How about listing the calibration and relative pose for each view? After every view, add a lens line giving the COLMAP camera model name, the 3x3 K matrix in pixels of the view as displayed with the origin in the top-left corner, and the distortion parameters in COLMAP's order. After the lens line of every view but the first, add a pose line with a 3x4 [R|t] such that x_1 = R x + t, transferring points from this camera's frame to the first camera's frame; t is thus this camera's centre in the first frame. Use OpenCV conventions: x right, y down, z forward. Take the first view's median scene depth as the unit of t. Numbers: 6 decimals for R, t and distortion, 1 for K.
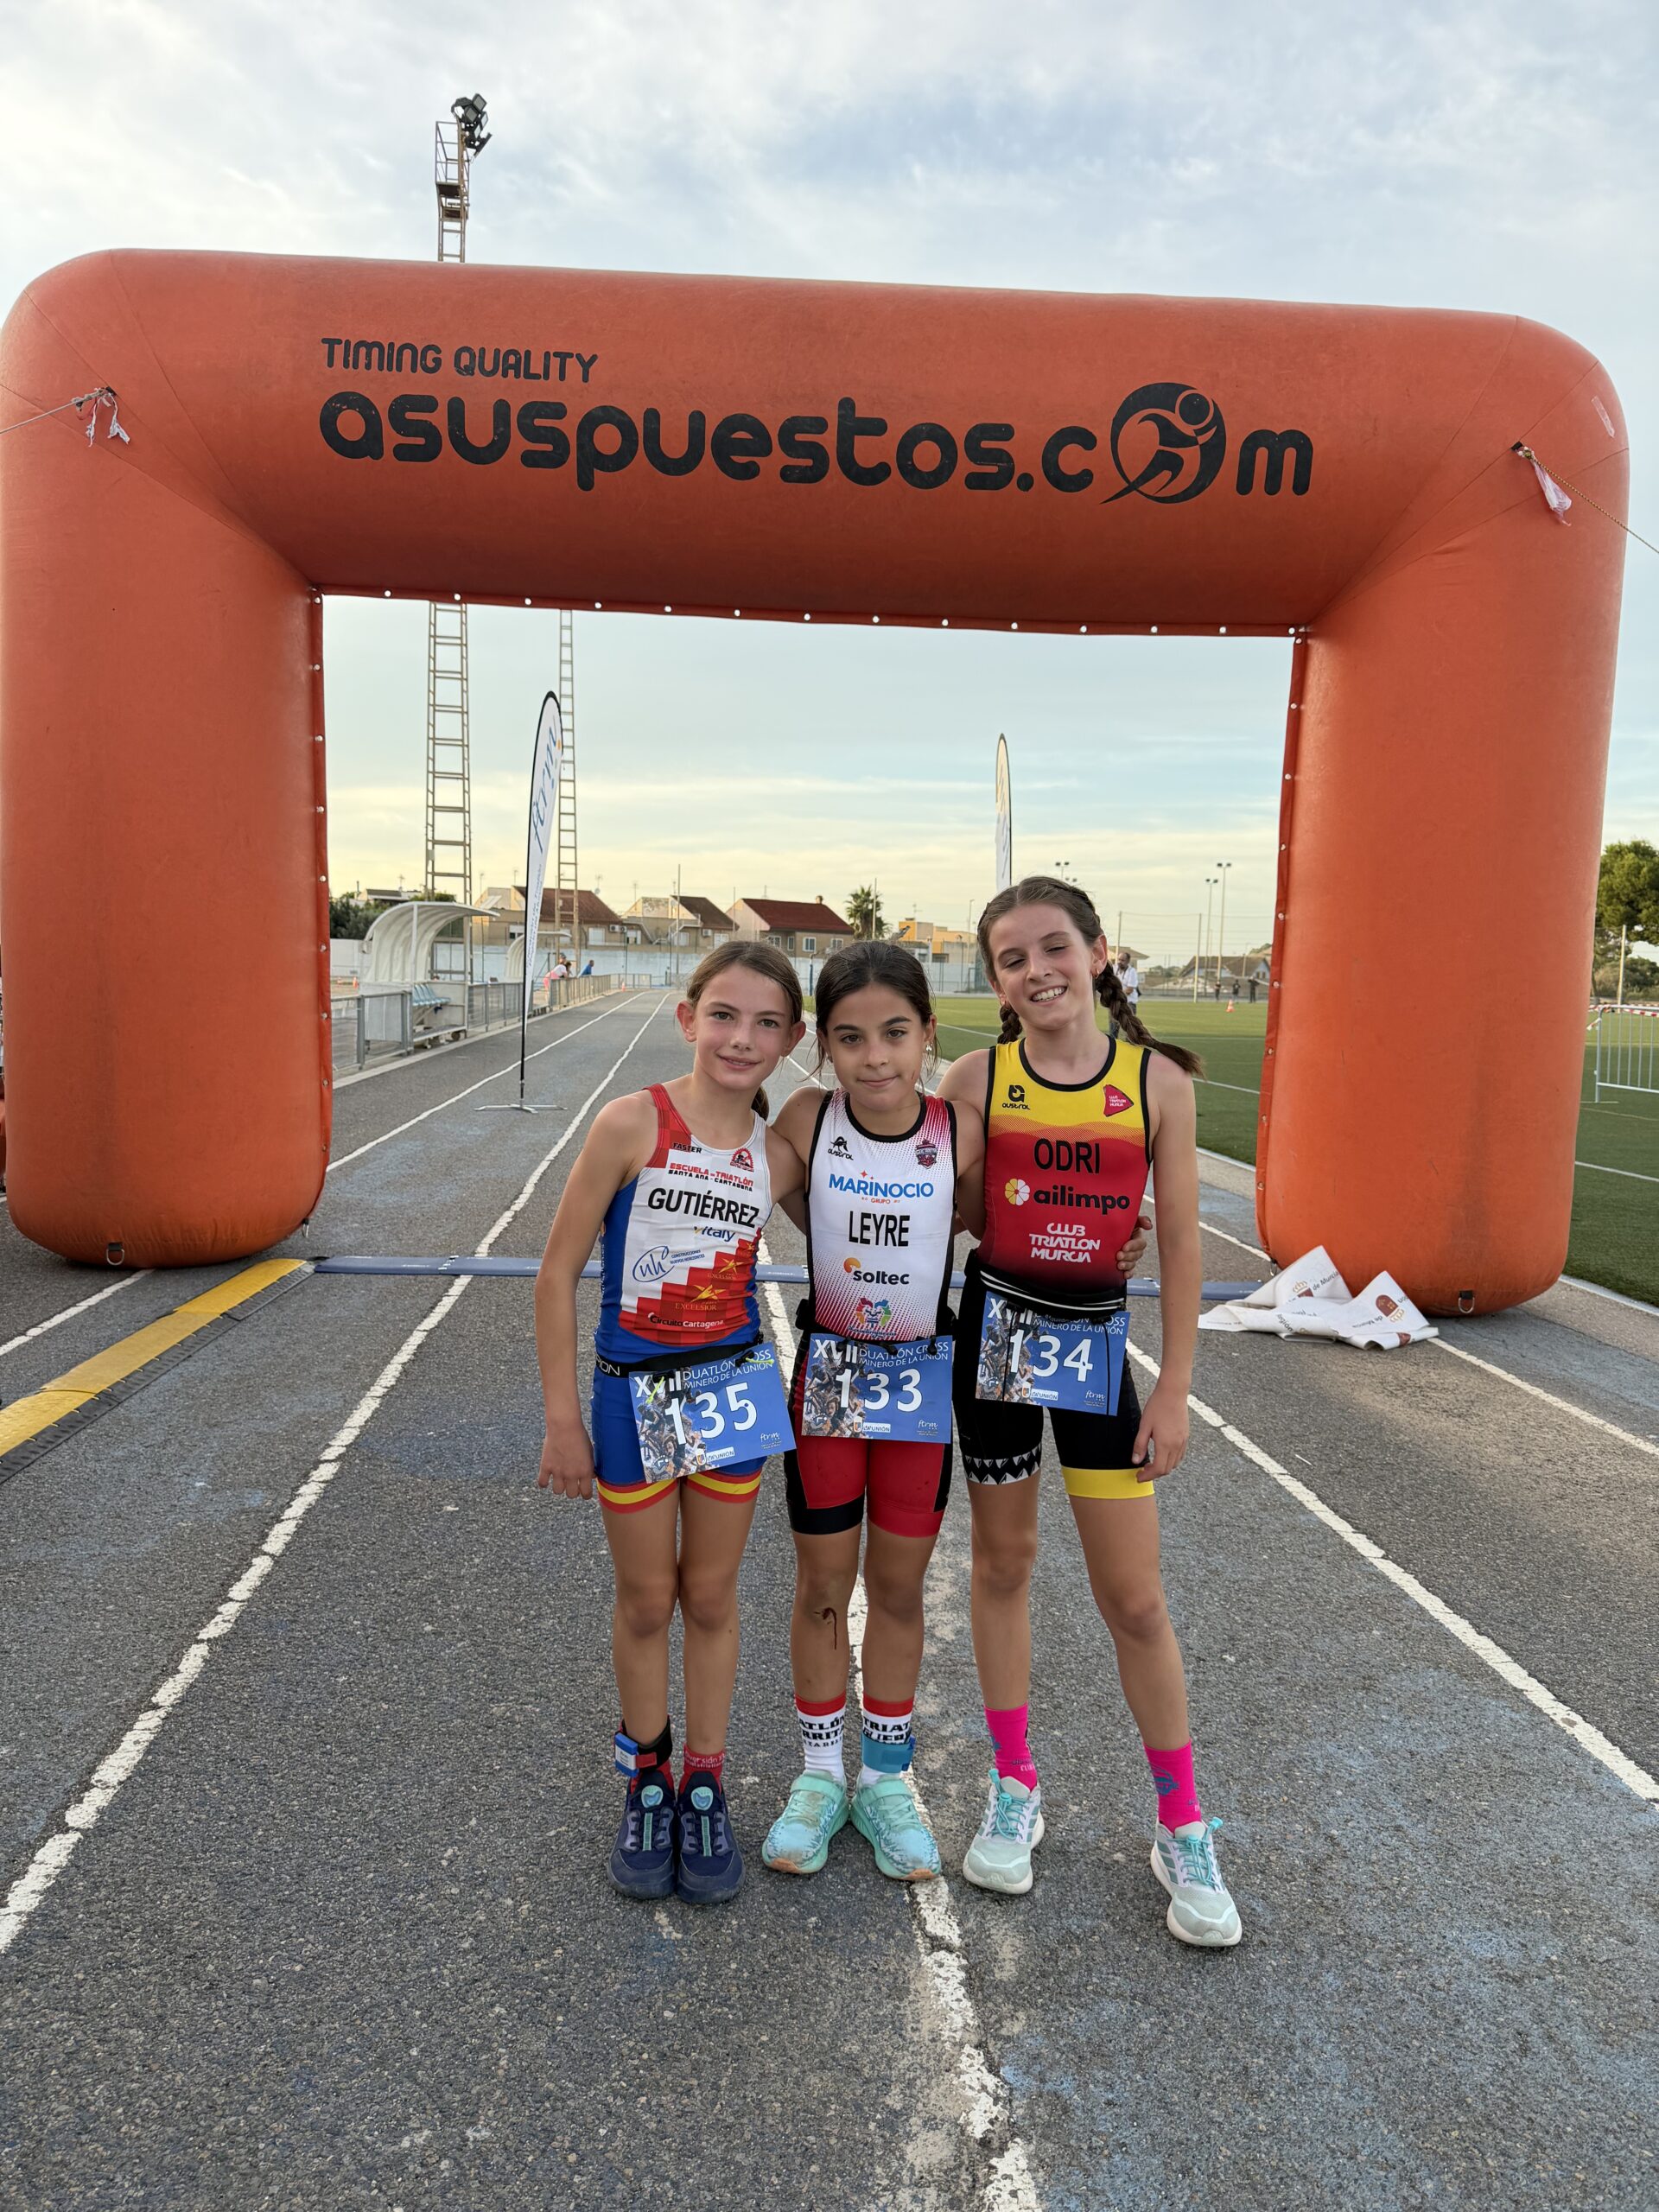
lens RADIAL K [[1567.9, 0, 813.6], [0, 1567.9, 1138.7], [0, 0, 1]] dist [0.001597, -0.011642]
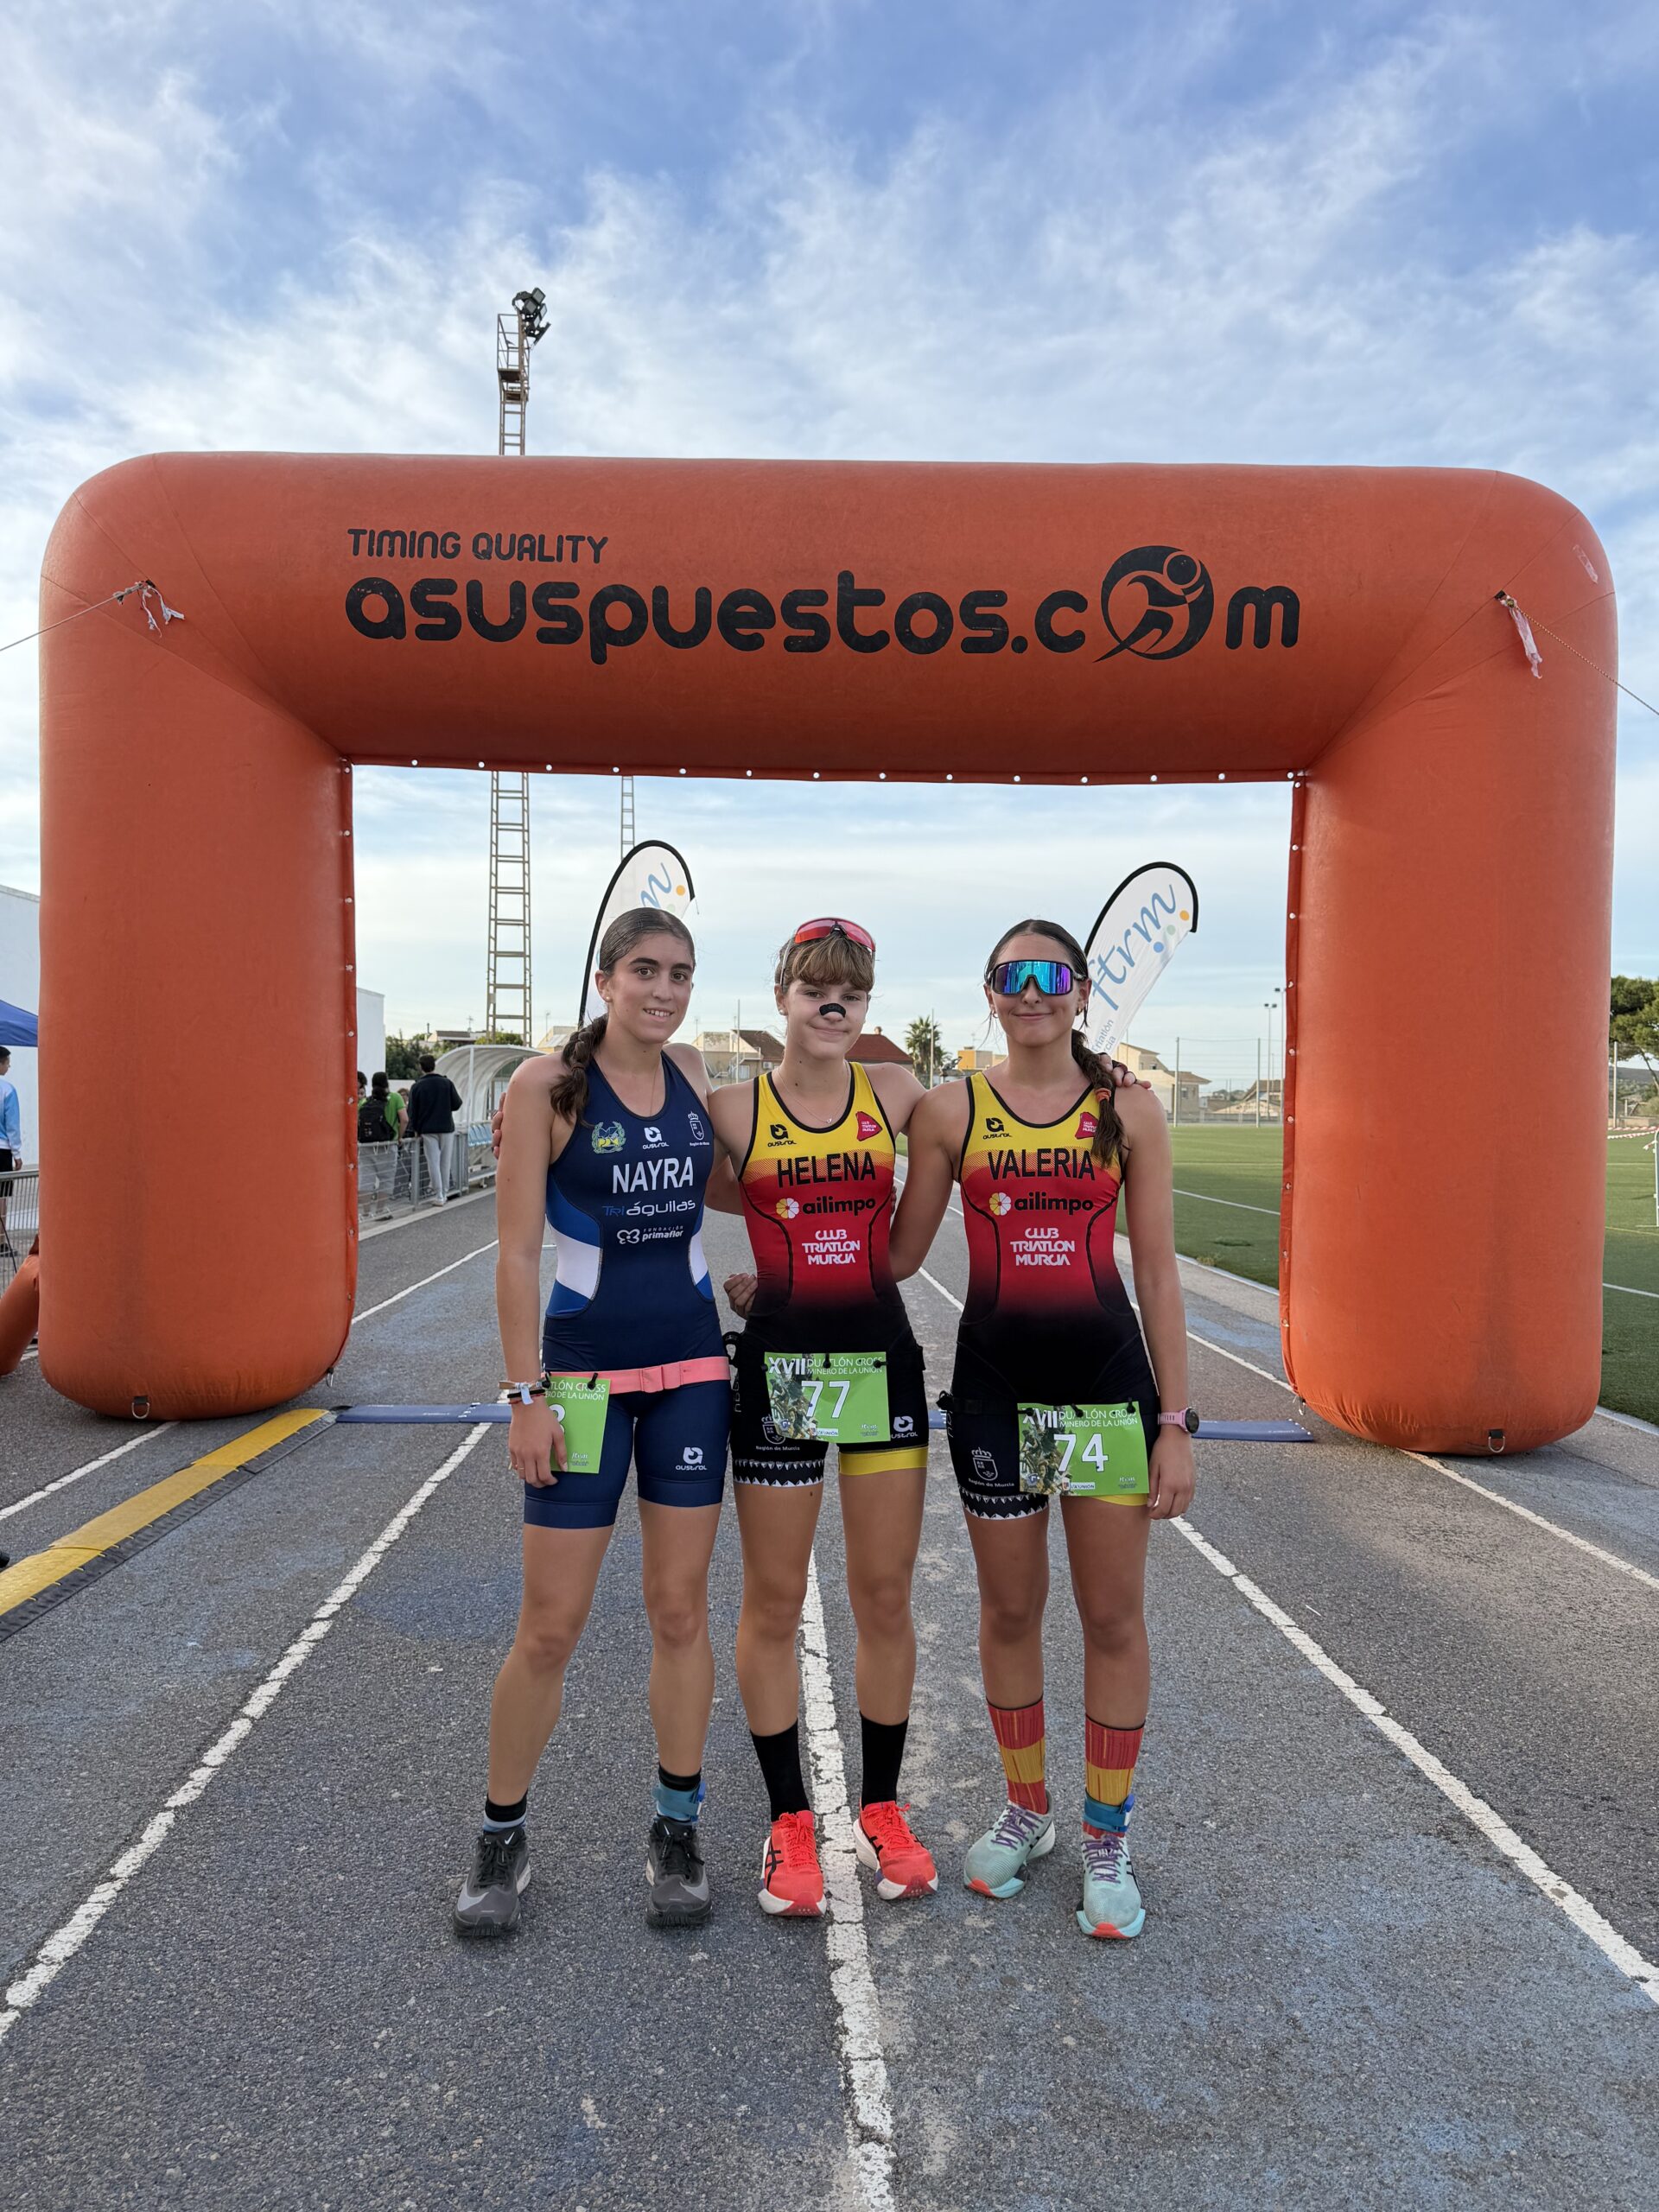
lens RADIAL K [[1567.9, 0, 813.6], [0, 1567.9, 1138.7], [0, 0, 1]] dist [0.001597, -0.011642]
pose [[0.999236, -0.017463, -0.034966, 0.029866], [0.014406, 0.996205, -0.085839, -0.006256], [0.036332, 0.085270, 0.995695, -0.006966]]
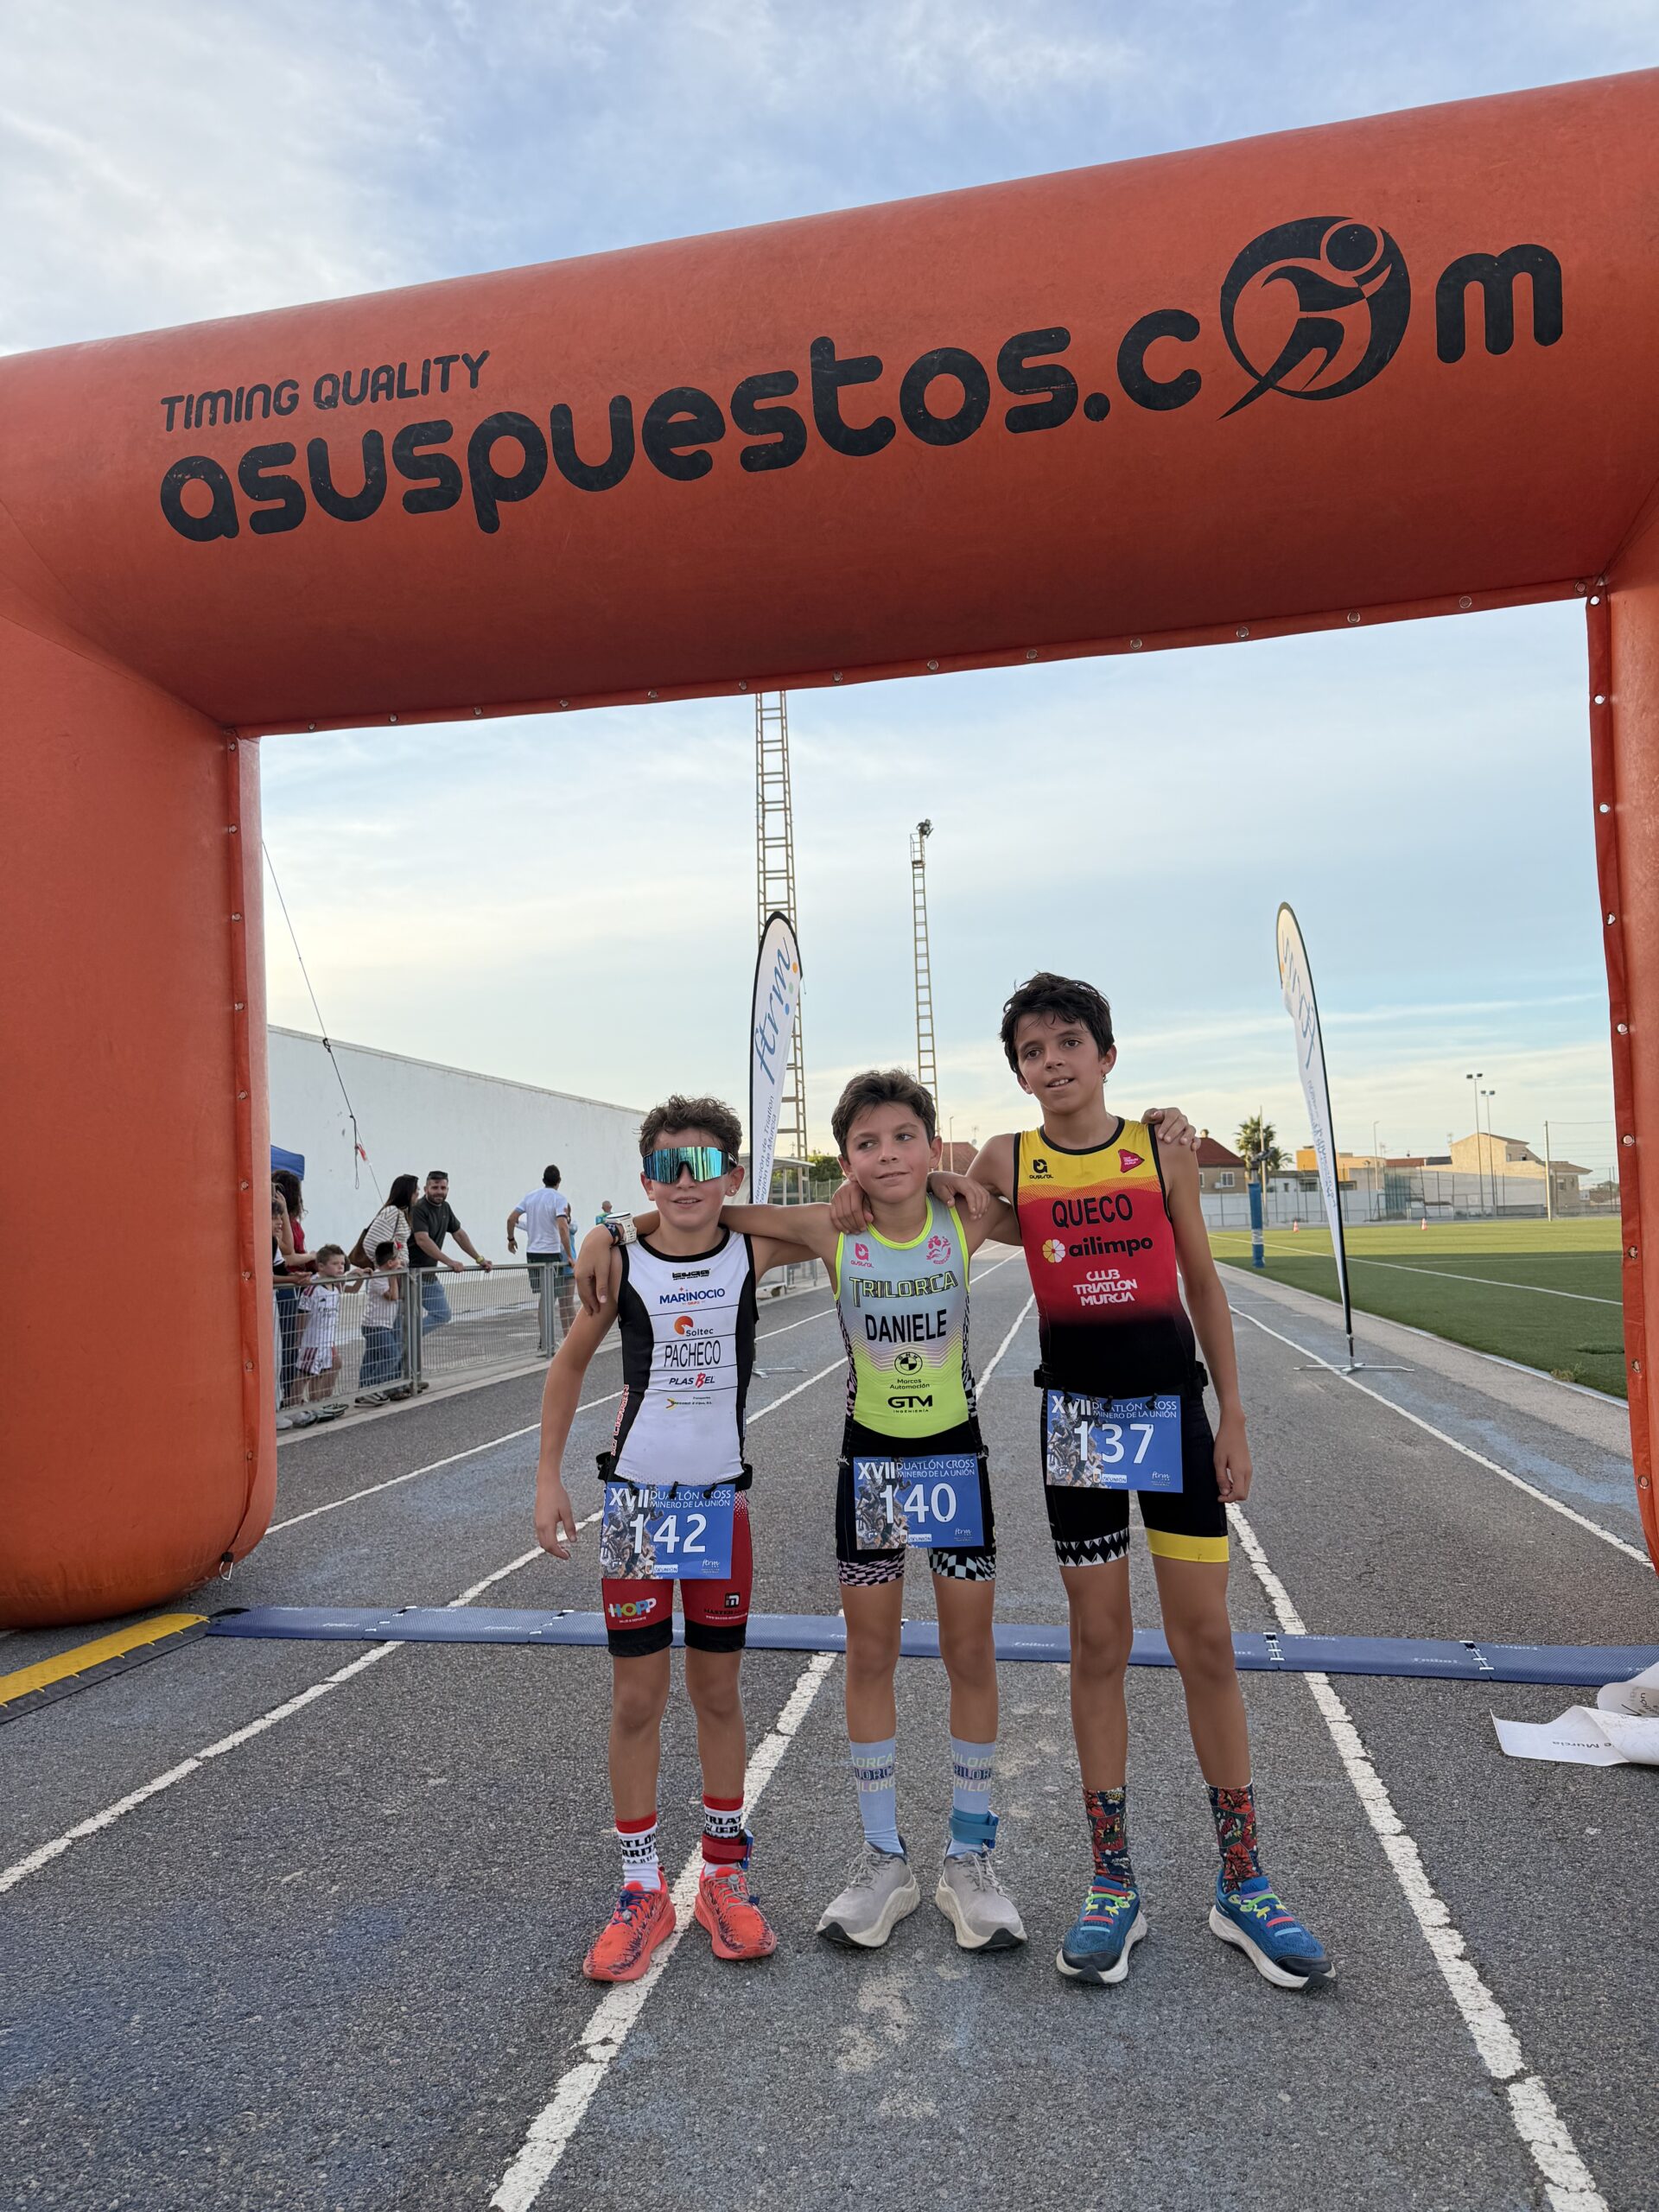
lens RADIAL K [[1657.8, 0, 763.3], [0, 1657.8, 1122.5], [0, 0, 1]] dist [-0.005072, -0.007801]
pose [[0.967533, -0.073537, -0.241811, 0.147235], [0.032671, 0.985099, -0.168855, -0.010959], [0.250625, 0.155472, 0.955519, 0.353237]]
